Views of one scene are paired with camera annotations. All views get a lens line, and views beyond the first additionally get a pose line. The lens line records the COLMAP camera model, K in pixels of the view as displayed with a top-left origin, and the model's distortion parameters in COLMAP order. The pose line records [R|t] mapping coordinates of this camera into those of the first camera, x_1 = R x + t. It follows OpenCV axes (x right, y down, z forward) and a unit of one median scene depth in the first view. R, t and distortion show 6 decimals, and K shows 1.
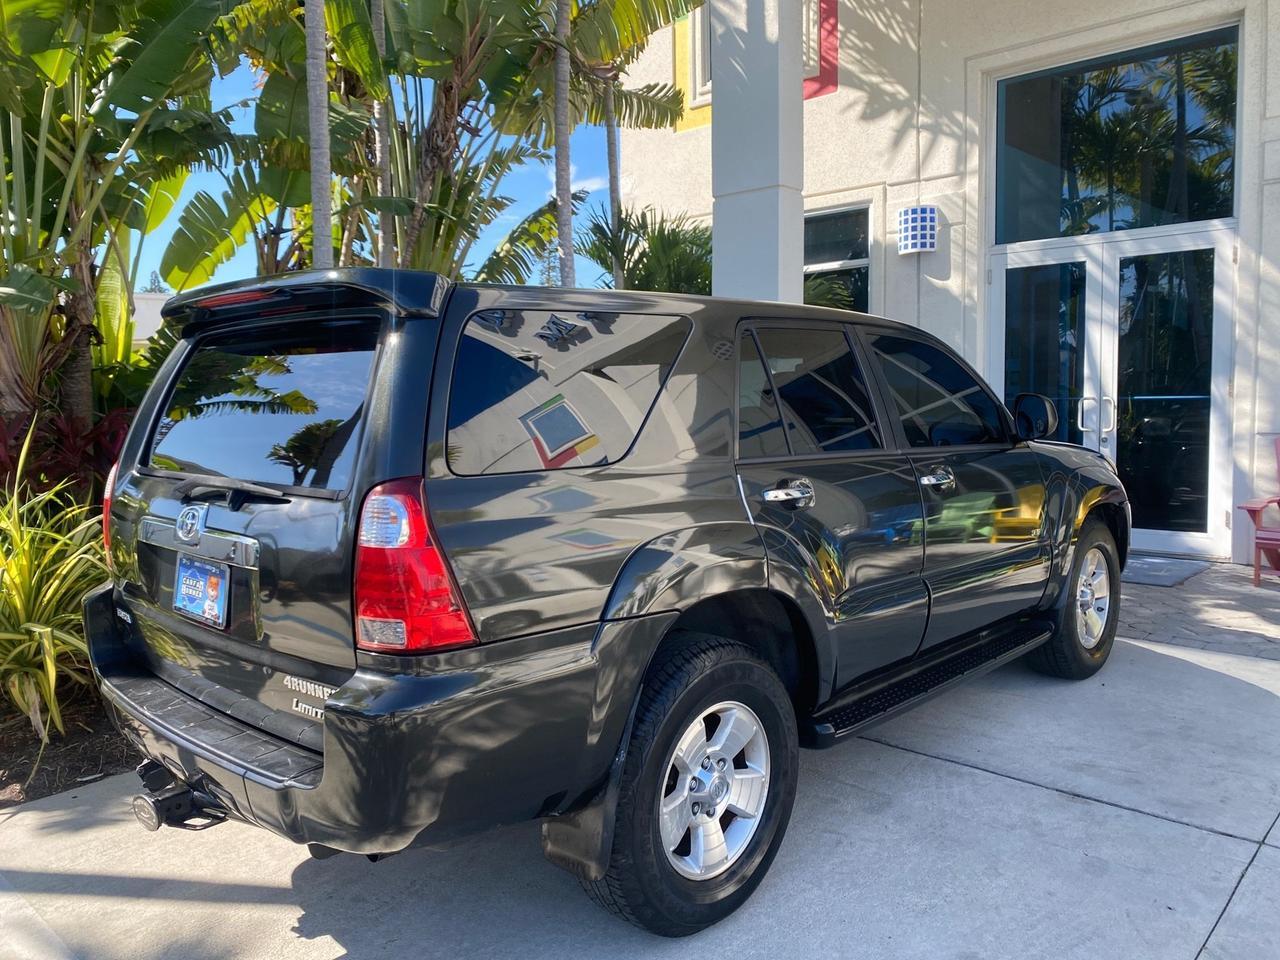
lens RADIAL K [[980.1, 0, 636.6], [0, 980.1, 463.1], [0, 0, 1]] dist [0.027404, -0.025292]
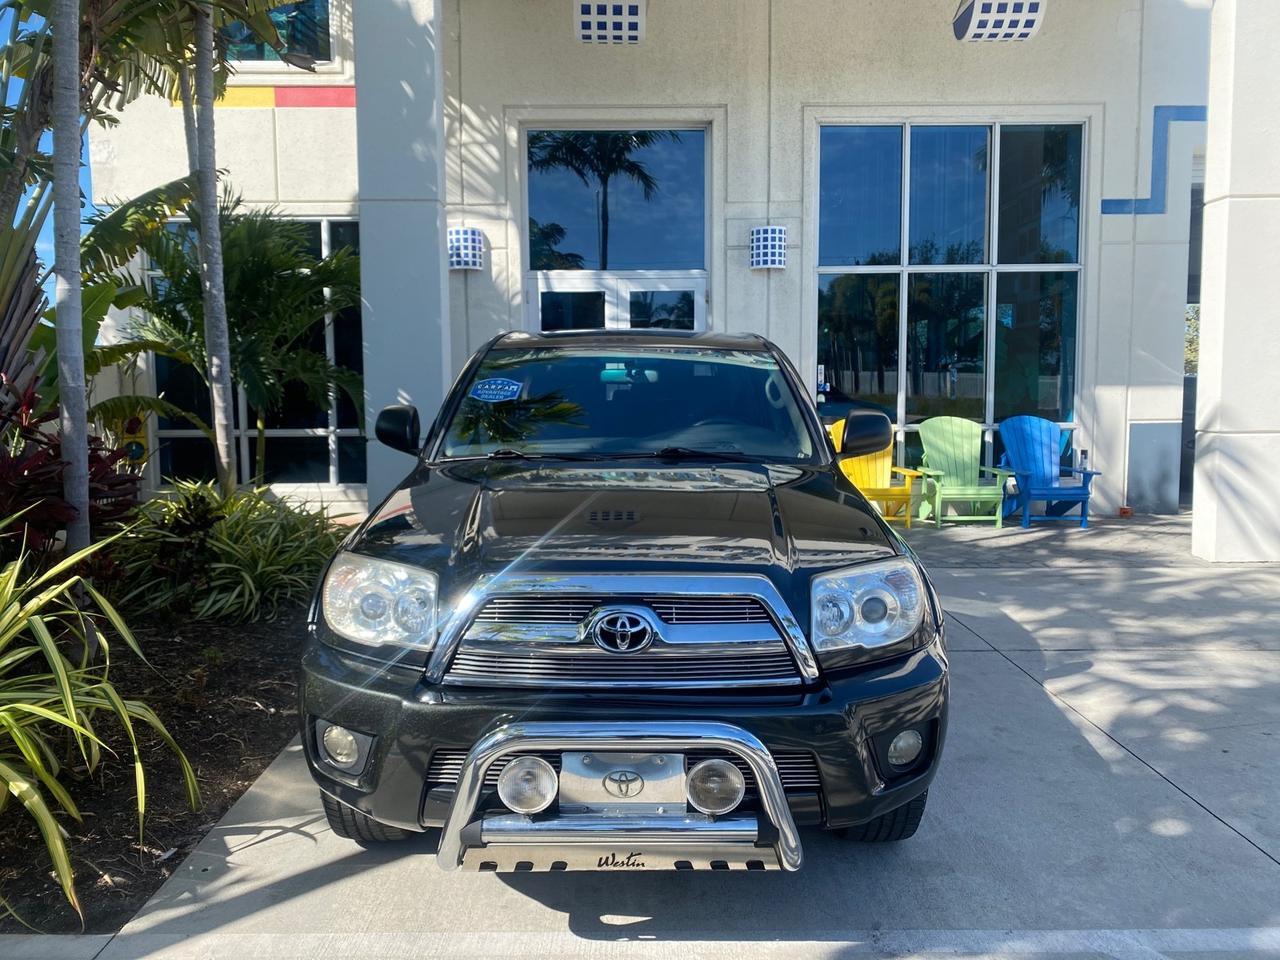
lens RADIAL K [[980.1, 0, 636.7], [0, 980.1, 471.9], [0, 0, 1]] dist [0.027404, -0.025292]
pose [[0.724070, -0.047183, 0.688111, -0.438532], [0.044228, 0.998780, 0.021945, 0.000714], [-0.688307, 0.014544, 0.725274, 0.071505]]
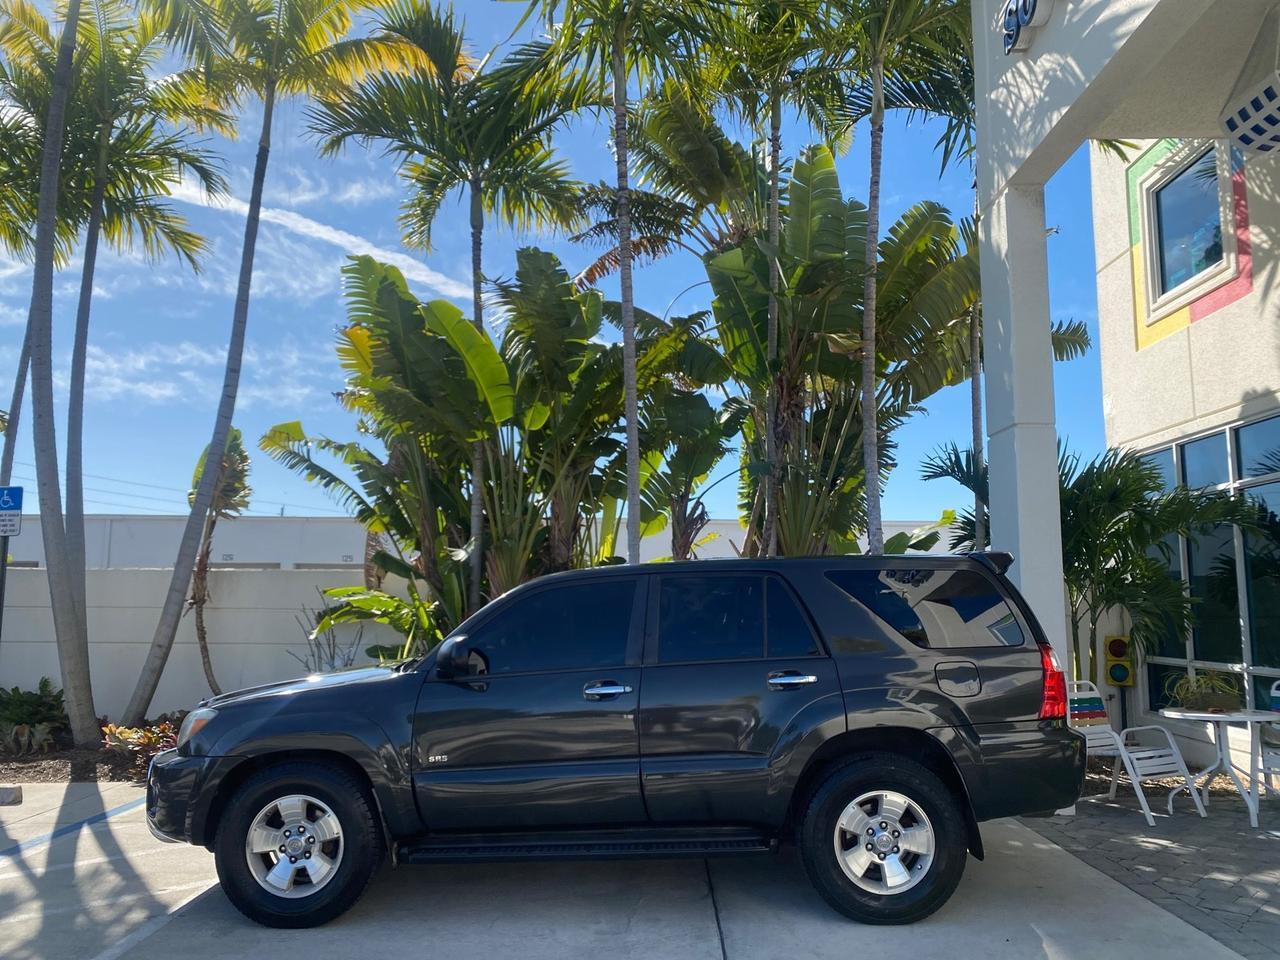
lens RADIAL K [[980.1, 0, 641.1], [0, 980.1, 476.9], [0, 0, 1]] dist [0.027404, -0.025292]
pose [[0.674408, -0.073465, -0.734695, 0.627713], [-0.072998, 0.983529, -0.165355, -0.022234], [0.734741, 0.165148, 0.657937, 0.018136]]
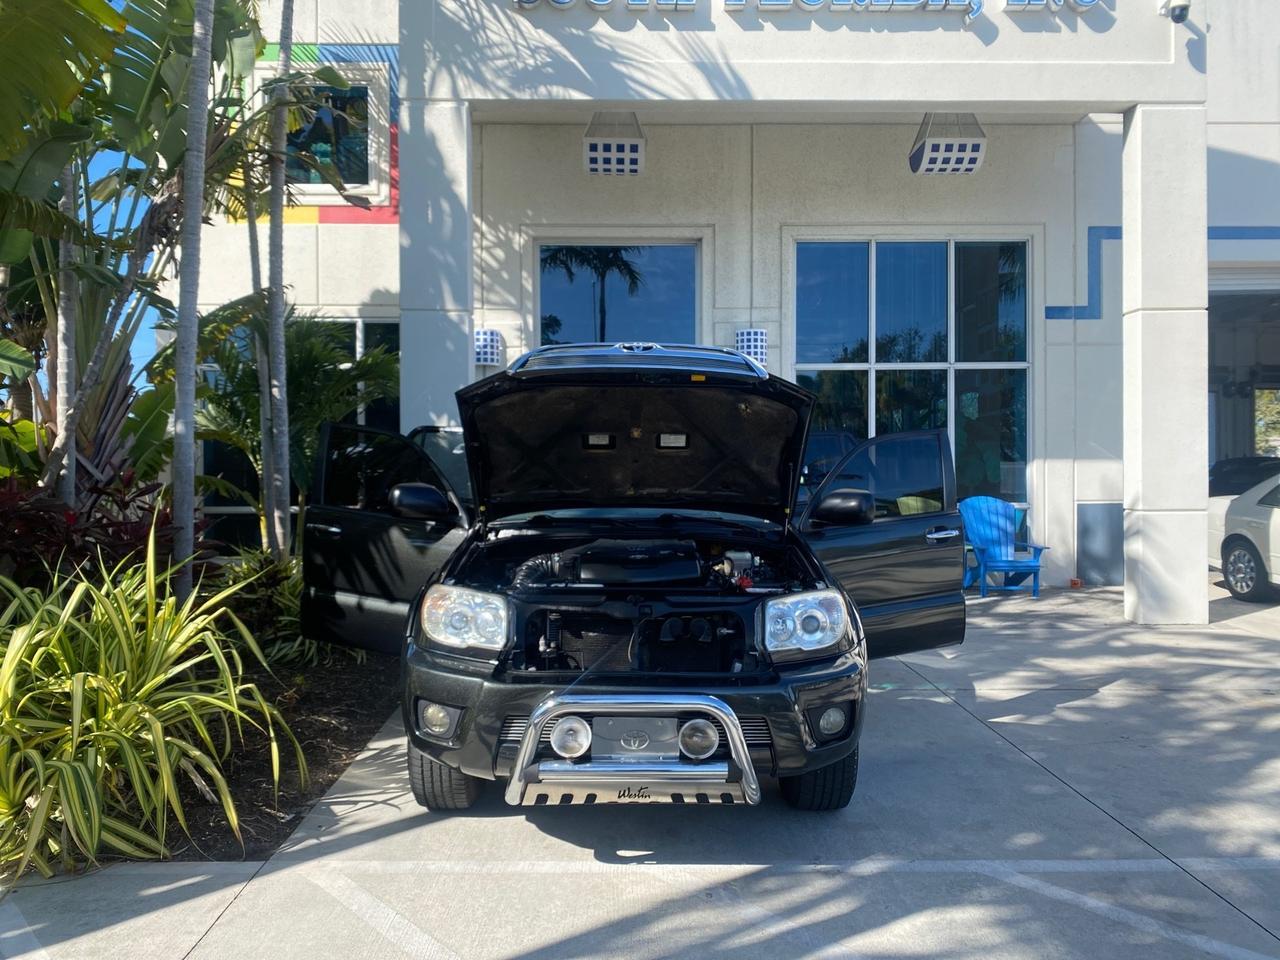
lens RADIAL K [[980.1, 0, 637.1], [0, 980.1, 475.0], [0, 0, 1]] dist [0.027404, -0.025292]
pose [[0.719328, 0.011270, 0.694580, -0.553528], [0.041313, 0.997405, -0.058968, 0.011831], [-0.693441, 0.071112, 0.716995, -0.037842]]
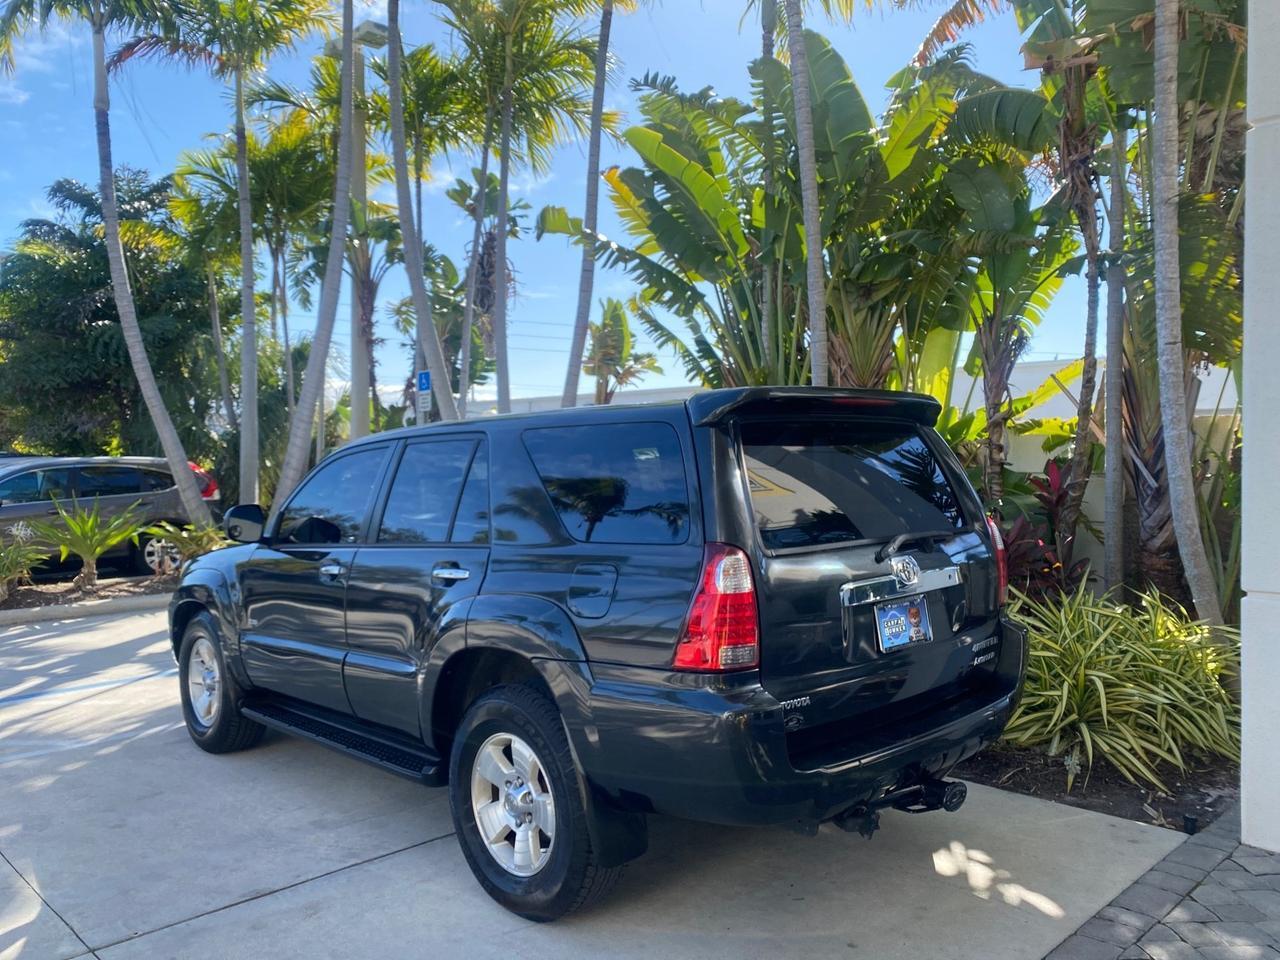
lens RADIAL K [[980.1, 0, 639.7], [0, 980.1, 477.4], [0, 0, 1]] dist [0.027404, -0.025292]
pose [[-0.049768, 0.037512, -0.998056, 0.695109], [-0.069515, 0.996741, 0.040929, -0.080998], [0.996339, 0.071417, -0.046998, 0.682265]]
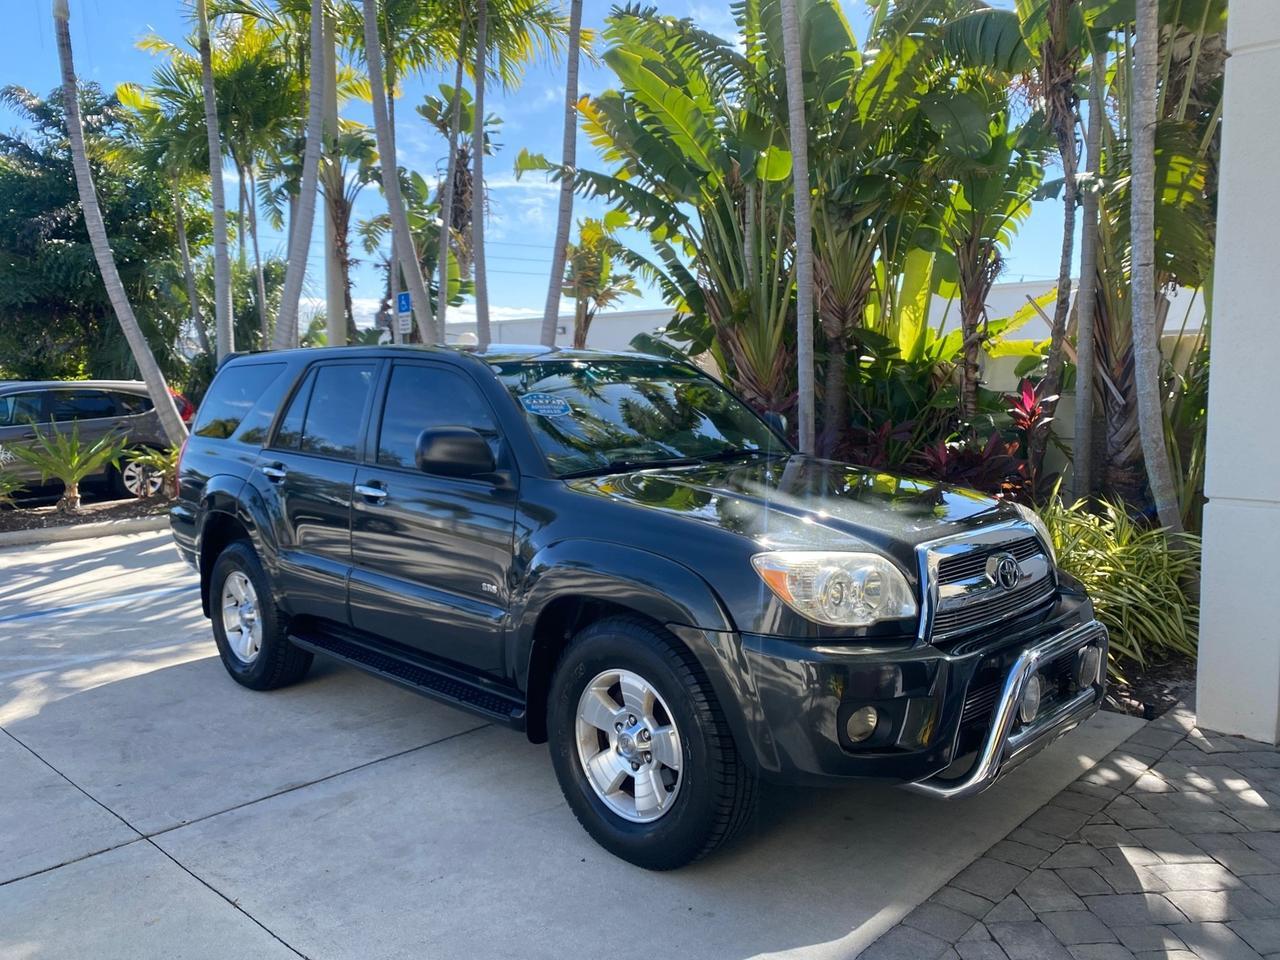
lens RADIAL K [[980.1, 0, 641.7], [0, 980.1, 471.2], [0, 0, 1]] dist [0.027404, -0.025292]
pose [[-0.014208, 0.108716, -0.993971, 0.722946], [-0.066429, 0.991773, 0.109425, -0.076920], [0.997690, 0.067584, -0.006870, 0.661556]]
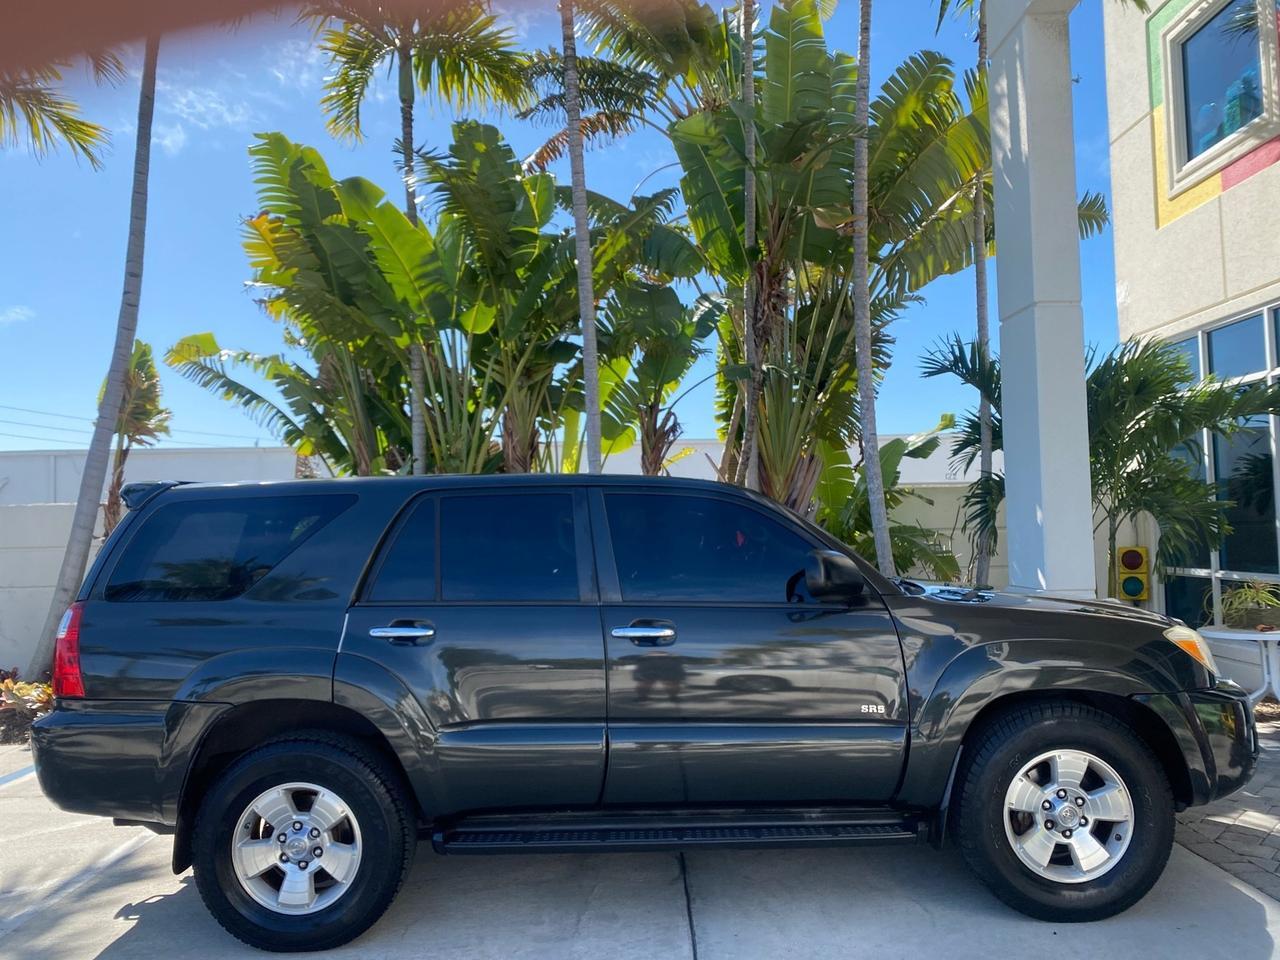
lens RADIAL K [[980.1, 0, 646.6], [0, 980.1, 476.8], [0, 0, 1]] dist [0.027404, -0.025292]
pose [[0.689309, -0.037044, -0.723520, 0.528681], [-0.043102, 0.994826, -0.091999, -0.026592], [0.723184, 0.094601, 0.684146, 0.141014]]
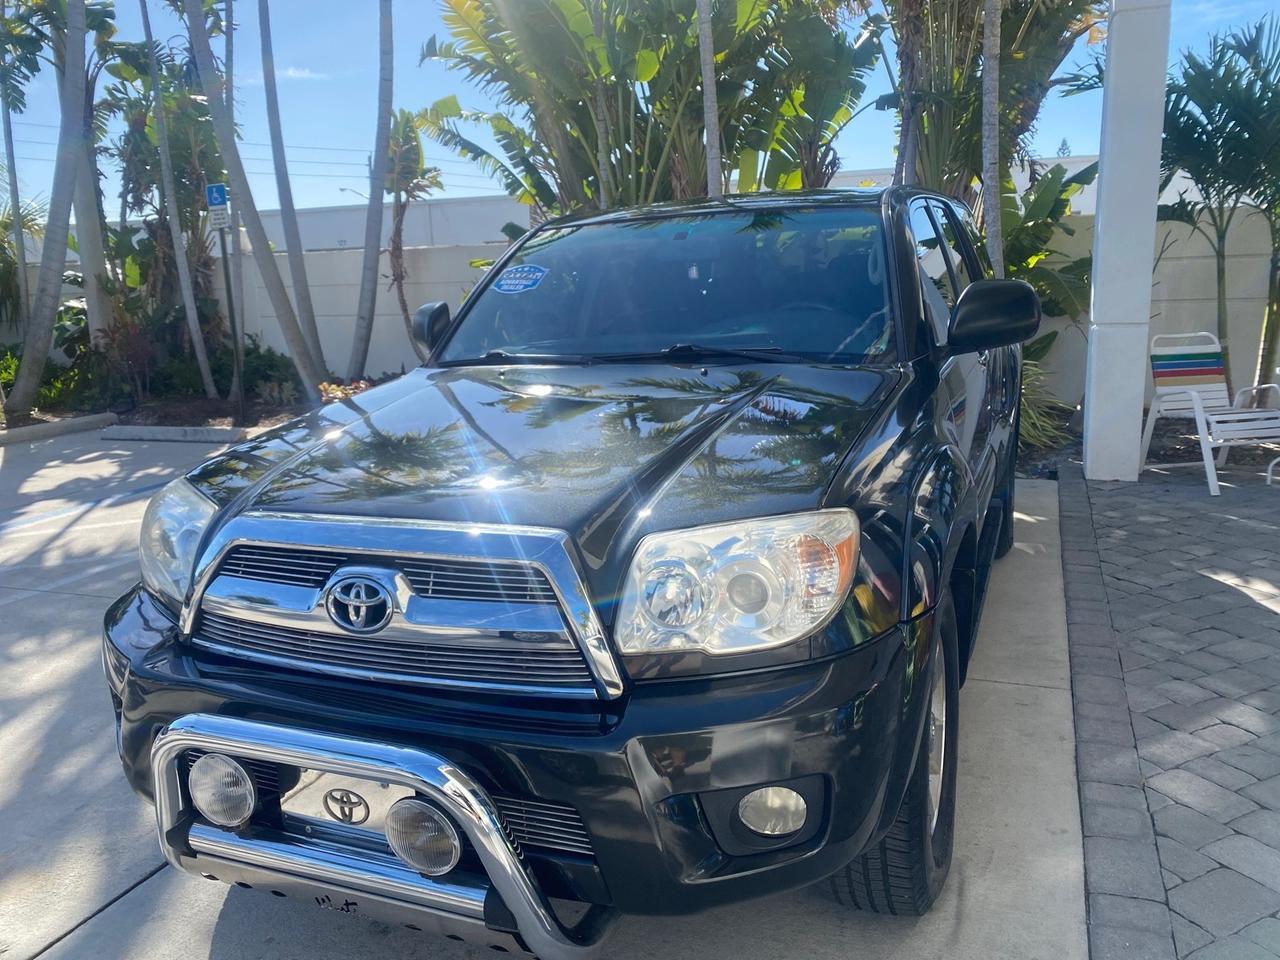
lens RADIAL K [[980.1, 0, 643.6], [0, 980.1, 472.7], [0, 0, 1]] dist [0.027404, -0.025292]
pose [[0.359857, 0.187074, -0.914060, 0.809082], [-0.043568, 0.981993, 0.183825, -0.033946], [0.931990, -0.026327, 0.361527, 0.311190]]
